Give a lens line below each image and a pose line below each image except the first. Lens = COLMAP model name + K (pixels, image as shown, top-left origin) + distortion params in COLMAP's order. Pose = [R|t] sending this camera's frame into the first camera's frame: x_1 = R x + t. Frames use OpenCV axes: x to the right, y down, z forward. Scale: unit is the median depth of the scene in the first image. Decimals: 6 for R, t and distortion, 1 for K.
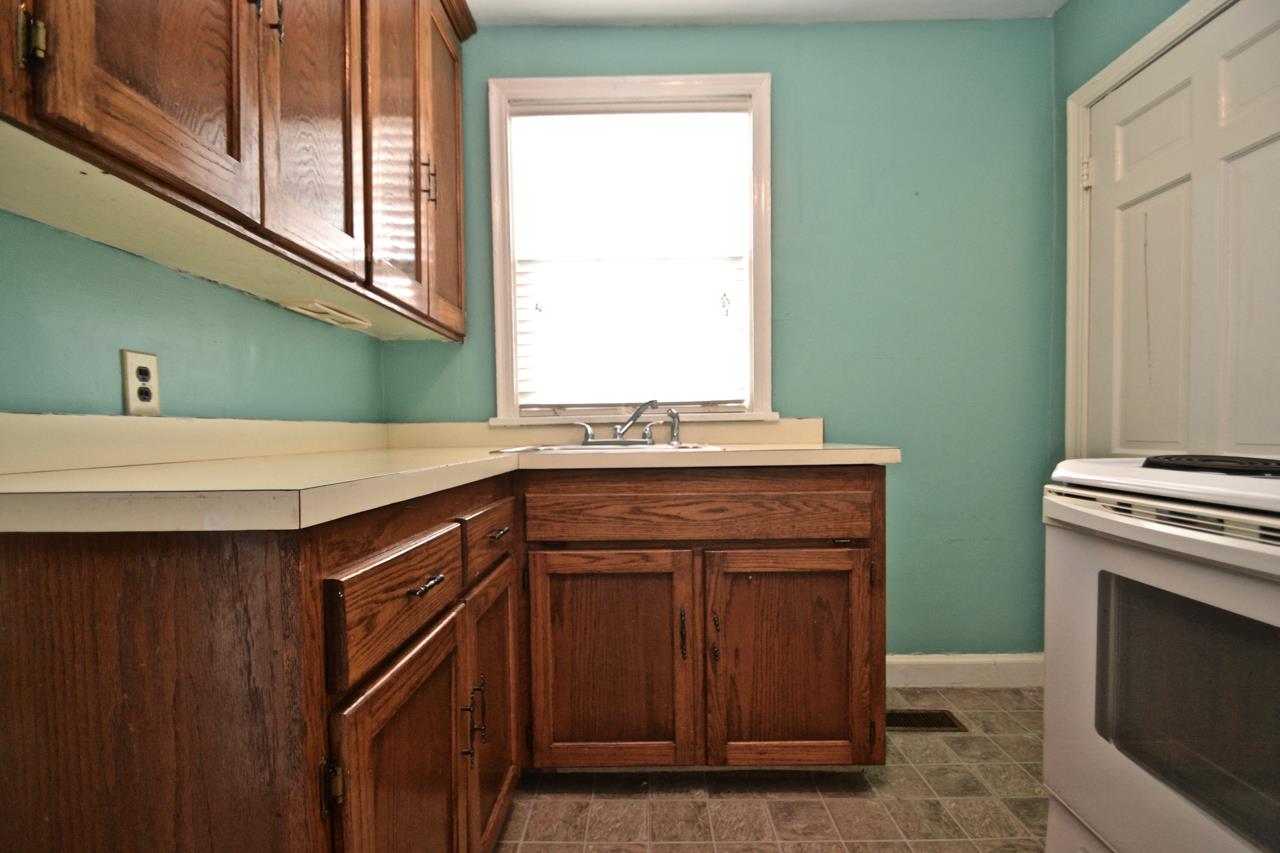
lens RADIAL K [[571.1, 0, 633.9], [0, 571.1, 449.4], [0, 0, 1]] dist [0.001518, -0.009786]
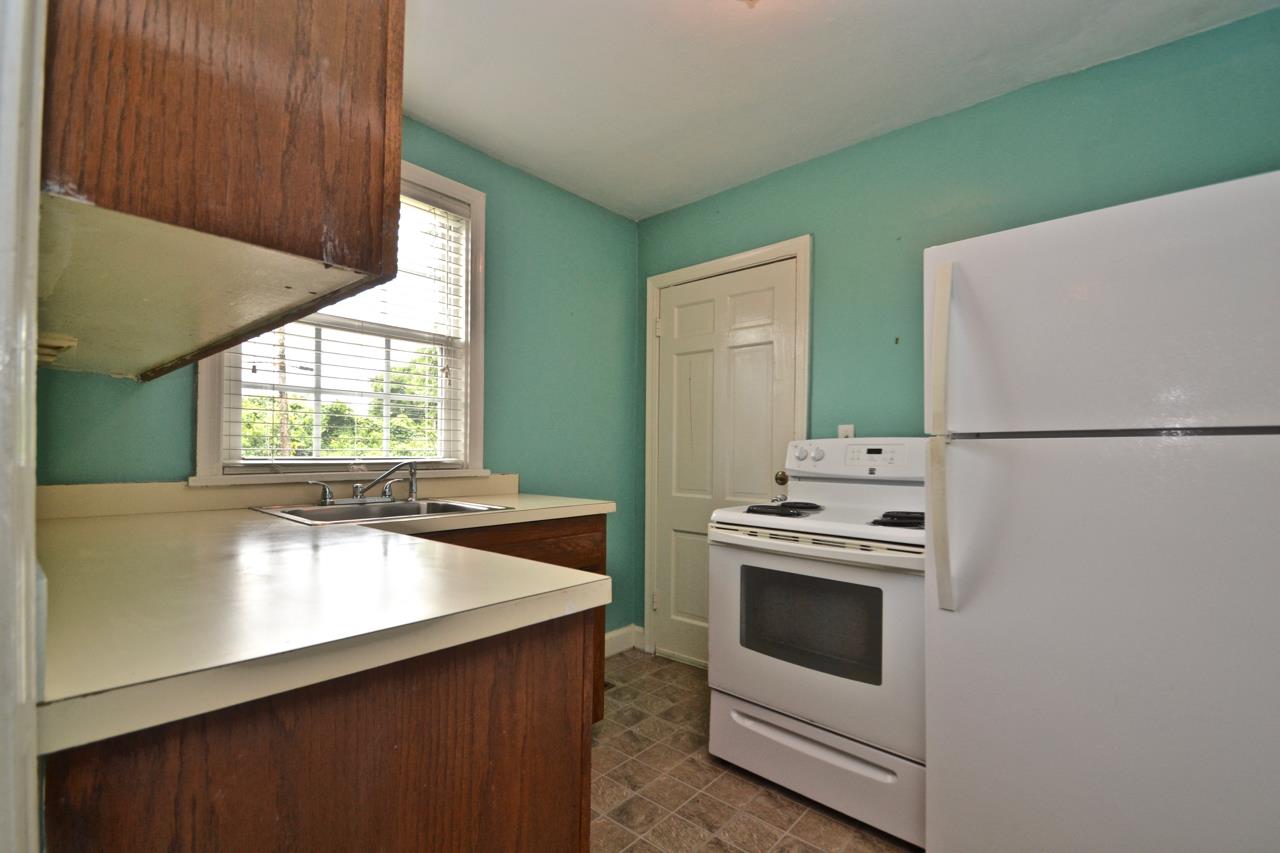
lens RADIAL K [[571.1, 0, 633.9], [0, 571.1, 449.4], [0, 0, 1]] dist [0.001518, -0.009786]
pose [[0.650338, 0.025021, 0.759233, -0.647662], [0.006418, 0.999241, -0.038428, -0.081339], [-0.759618, 0.029864, 0.649684, -0.033739]]
